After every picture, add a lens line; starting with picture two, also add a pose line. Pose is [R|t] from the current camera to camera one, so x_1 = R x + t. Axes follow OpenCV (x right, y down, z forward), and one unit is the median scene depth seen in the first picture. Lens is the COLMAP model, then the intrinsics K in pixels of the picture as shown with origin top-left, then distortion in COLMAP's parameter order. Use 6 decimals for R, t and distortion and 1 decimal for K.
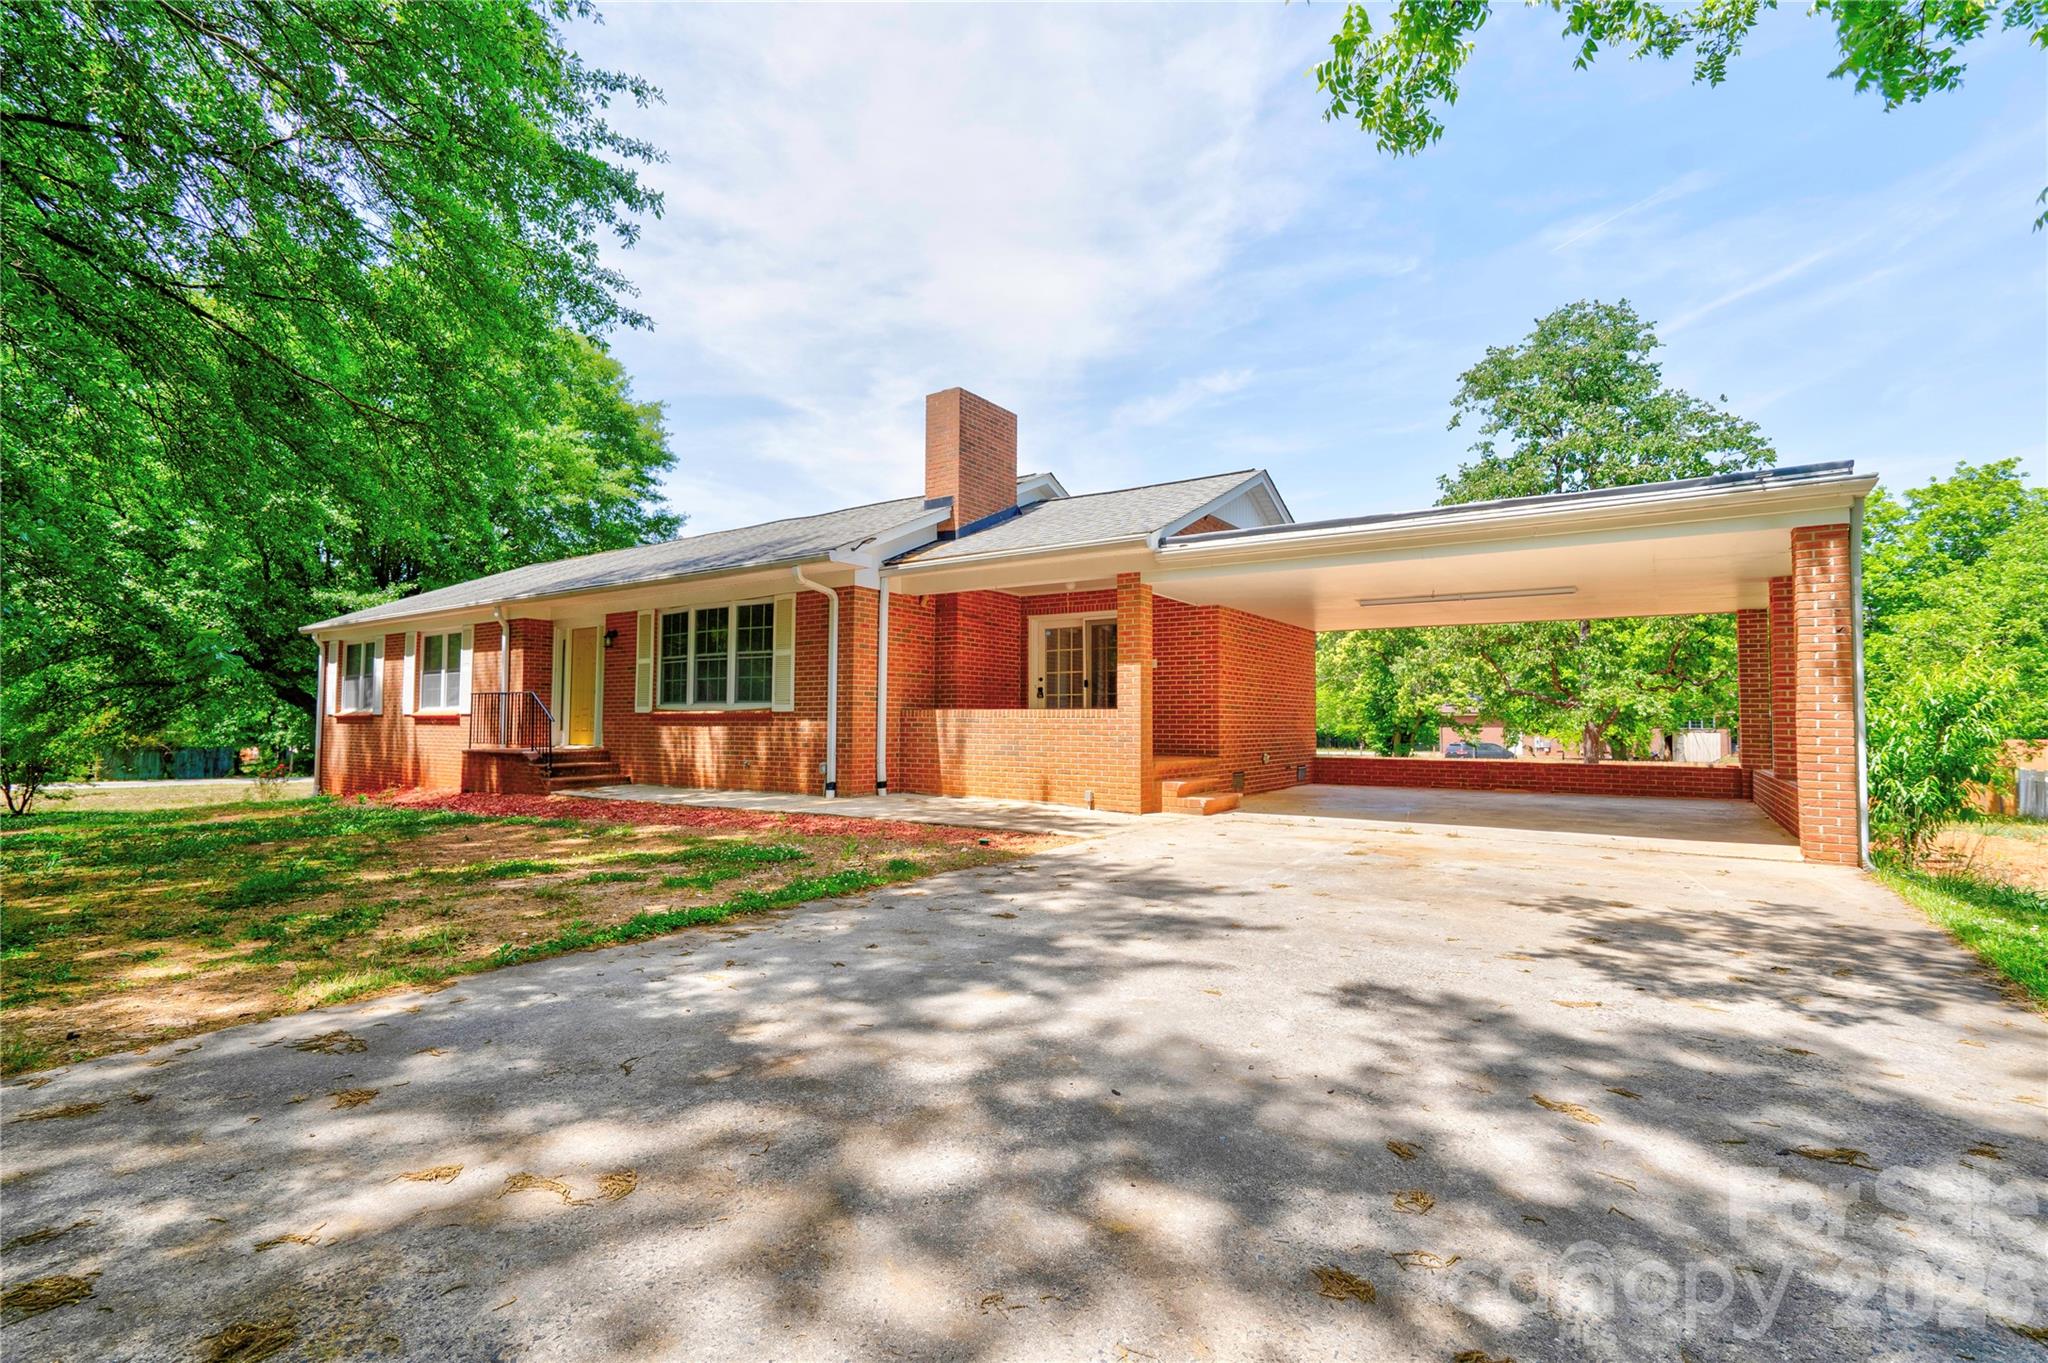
lens RADIAL K [[980.7, 0, 1024.0], [0, 980.7, 681.5], [0, 0, 1]] dist [-0.000791, 0.000125]
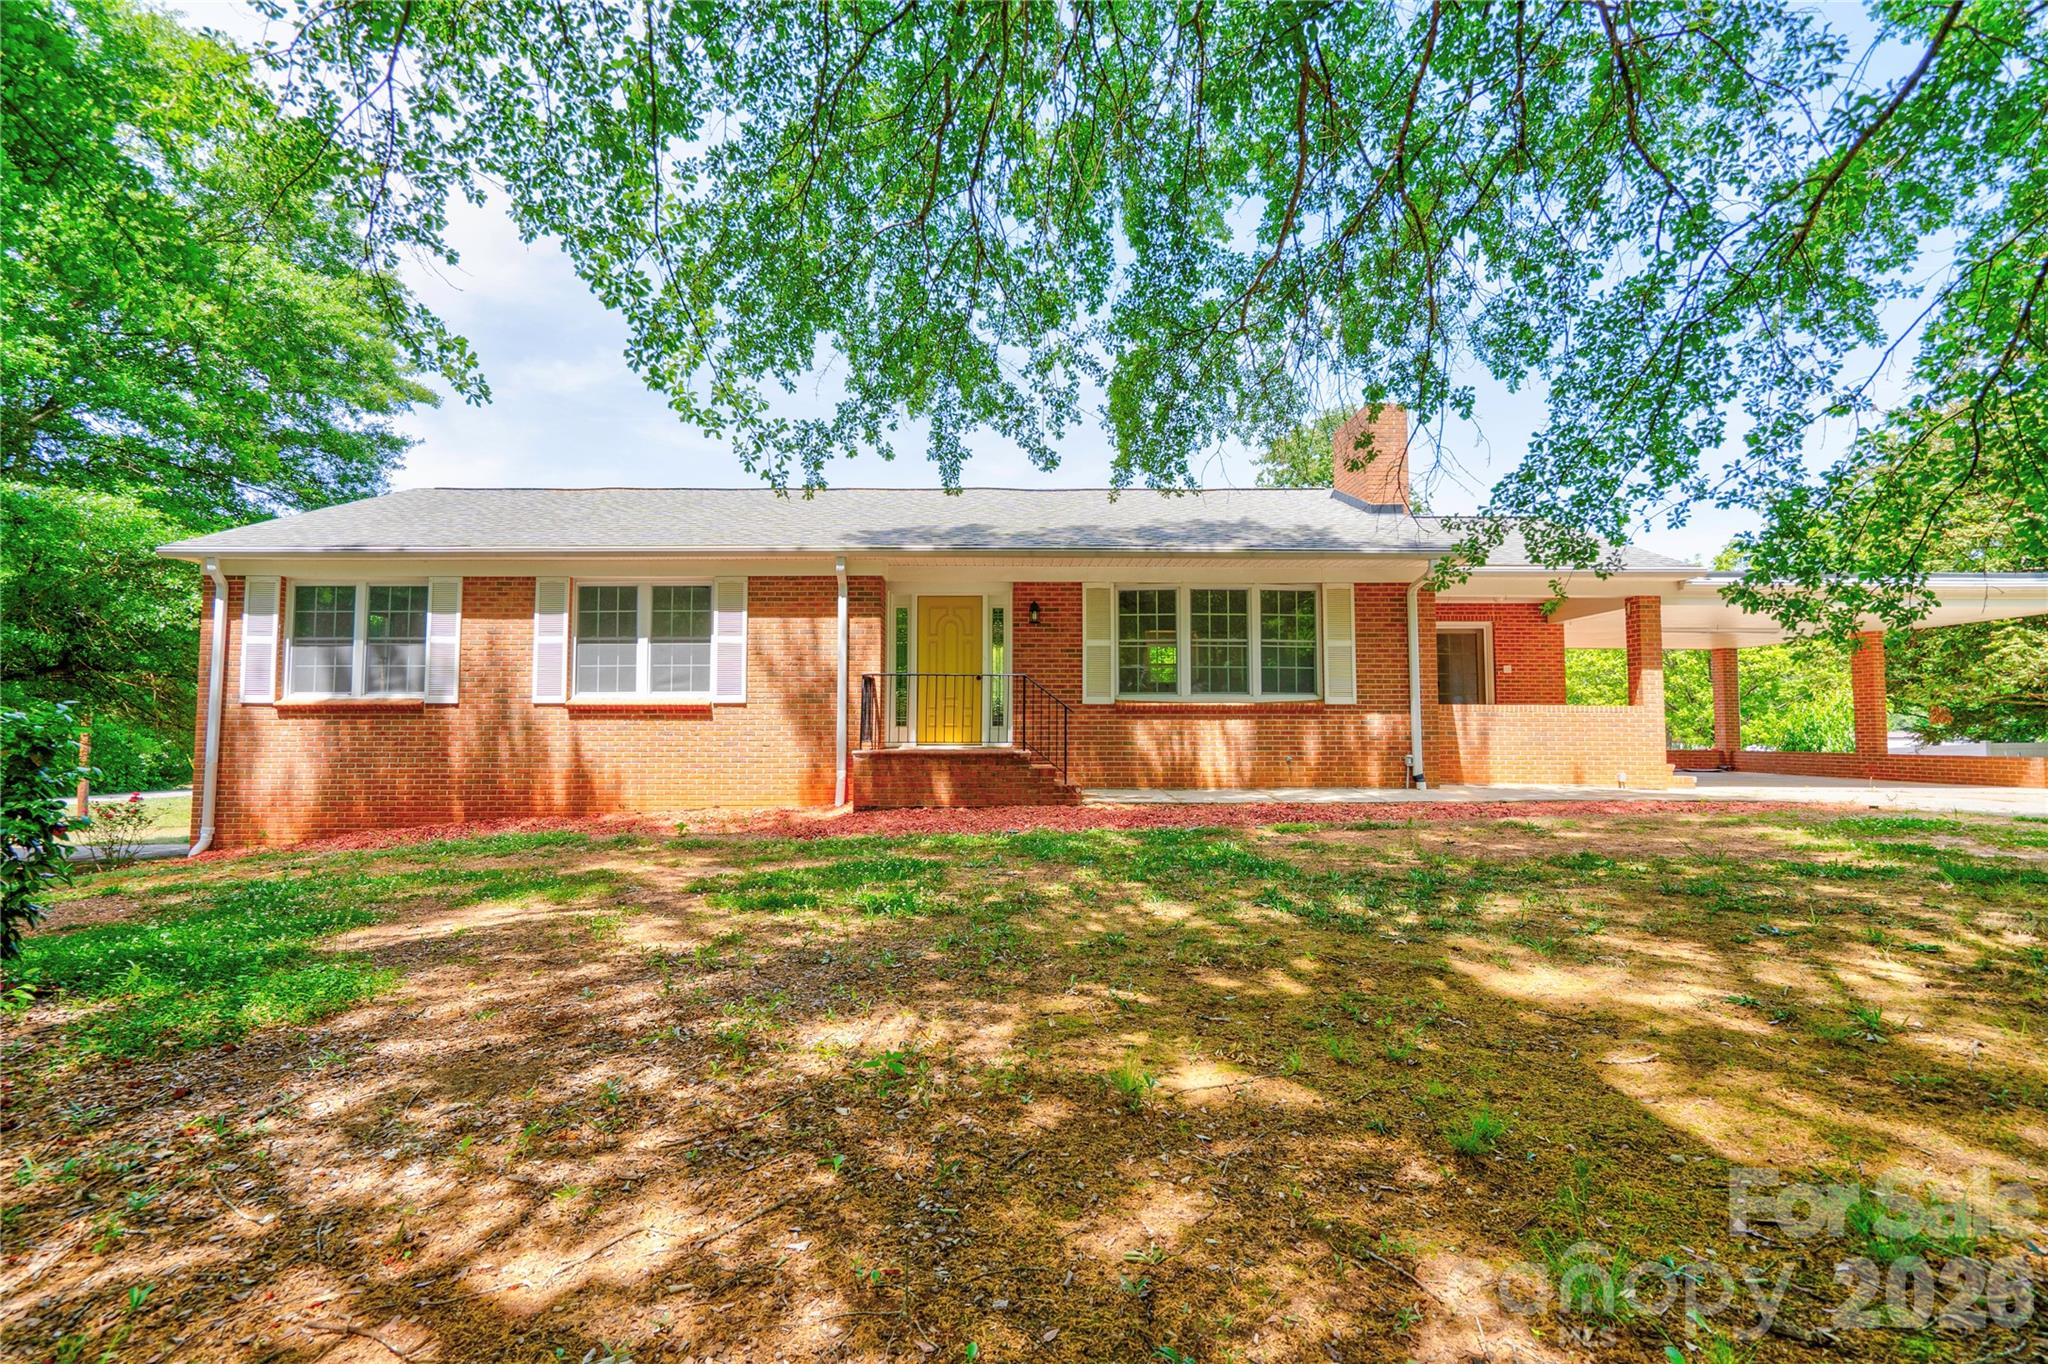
lens RADIAL K [[980.7, 0, 1024.0], [0, 980.7, 682.0], [0, 0, 1]] dist [-0.000791, 0.000125]
pose [[0.819896, 0.036380, 0.571356, -0.958888], [-0.021782, 0.999239, -0.032367, 0.043156], [-0.572098, 0.014092, 0.820064, 0.358141]]
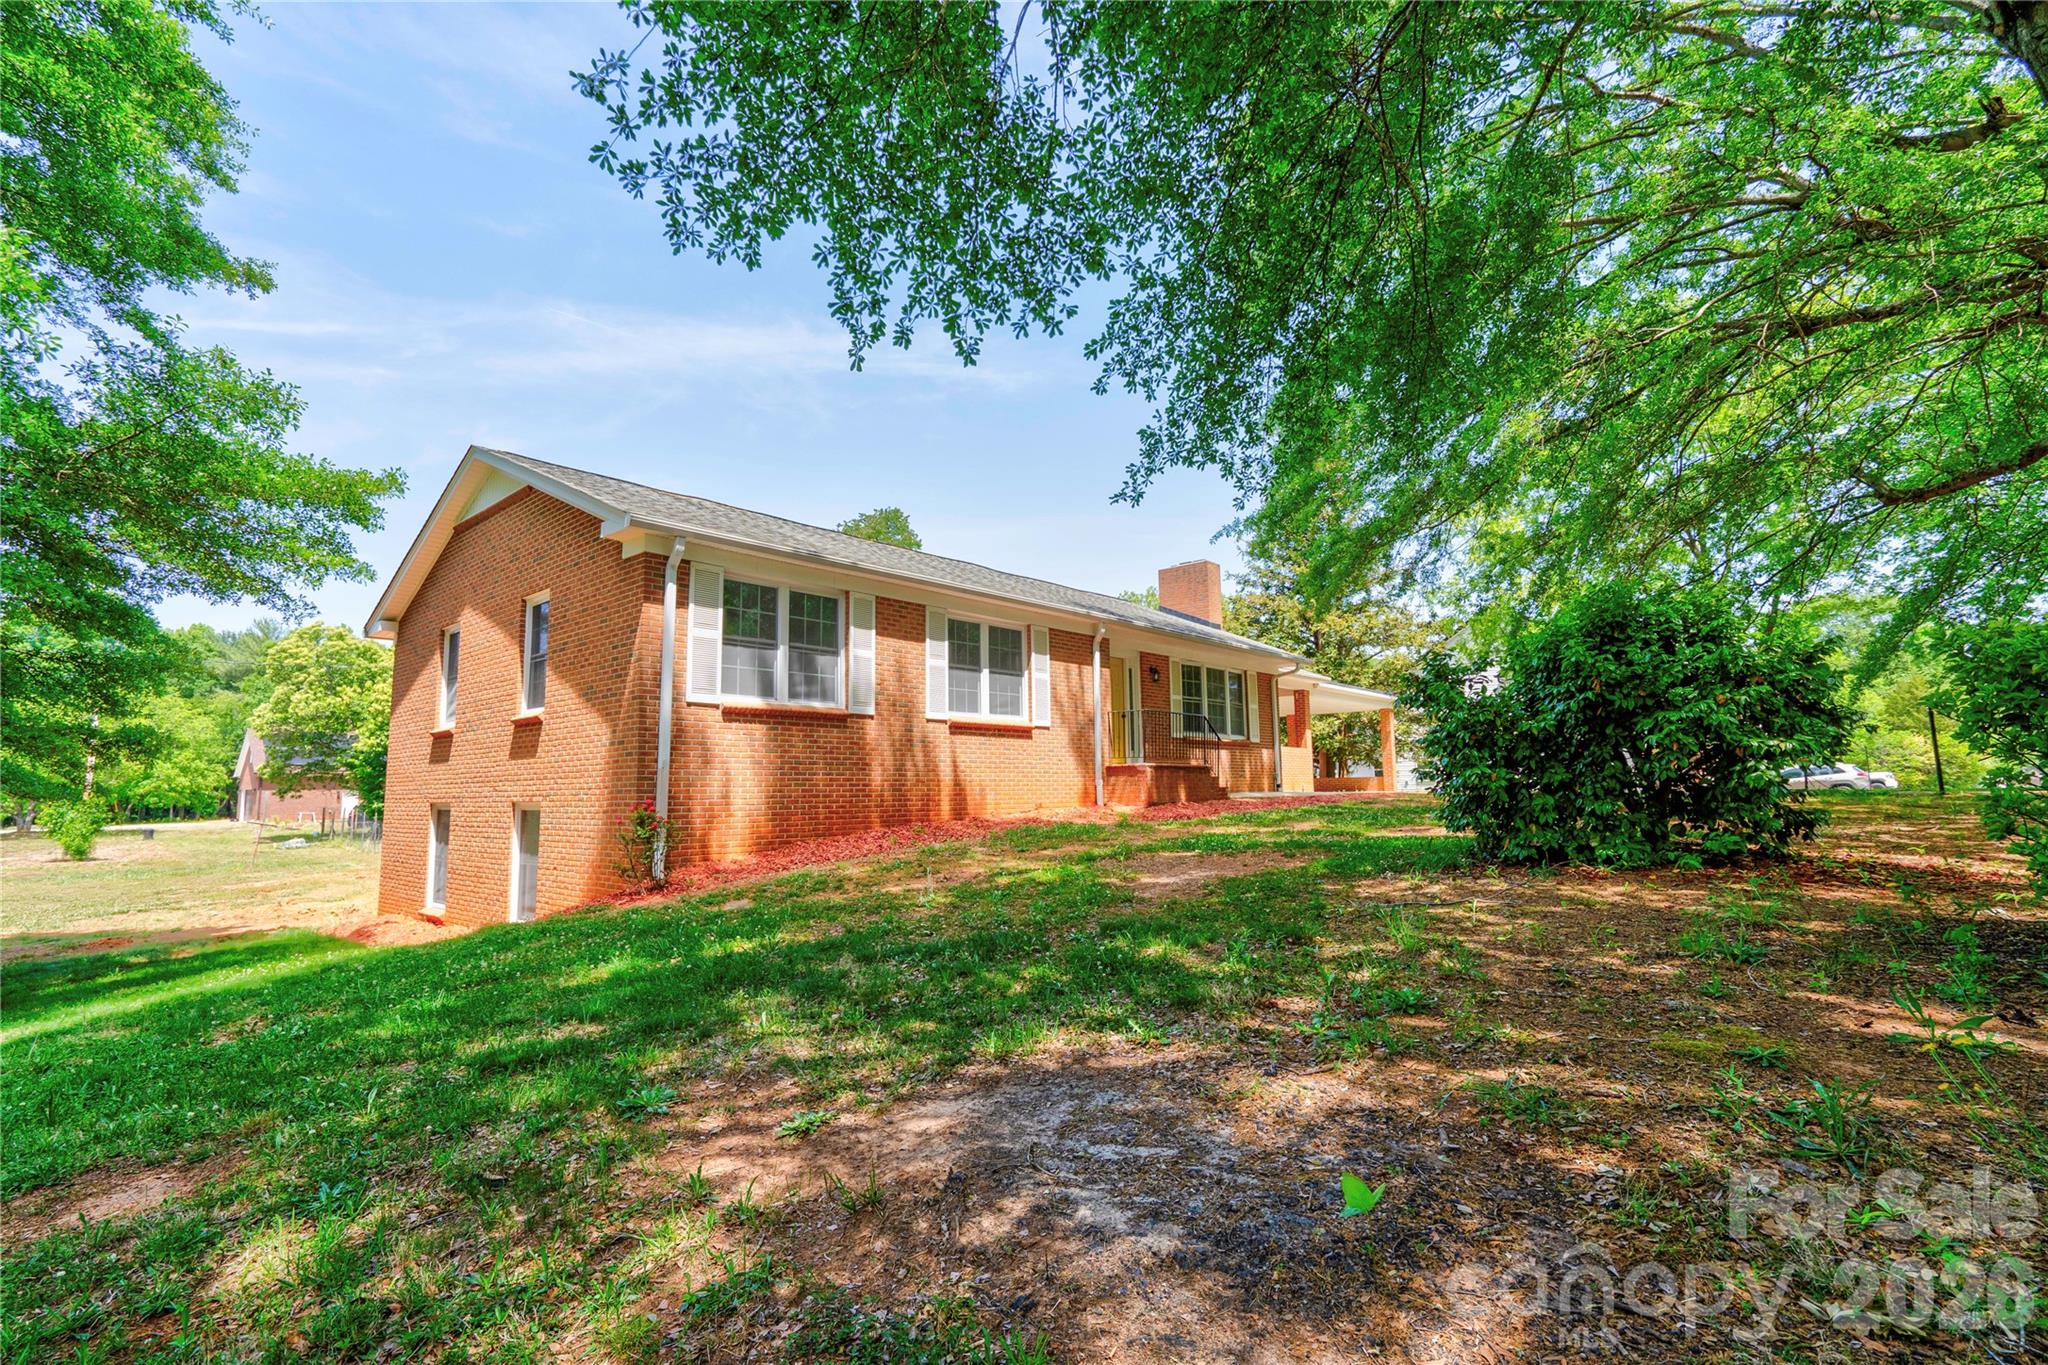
lens RADIAL K [[980.7, 0, 1024.0], [0, 980.7, 682.5], [0, 0, 1]] dist [-0.000791, 0.000125]
pose [[0.108399, 0.101950, 0.988866, -1.752910], [-0.038173, 0.994421, -0.098338, 0.098108], [-0.993374, -0.027088, 0.111686, 1.098721]]
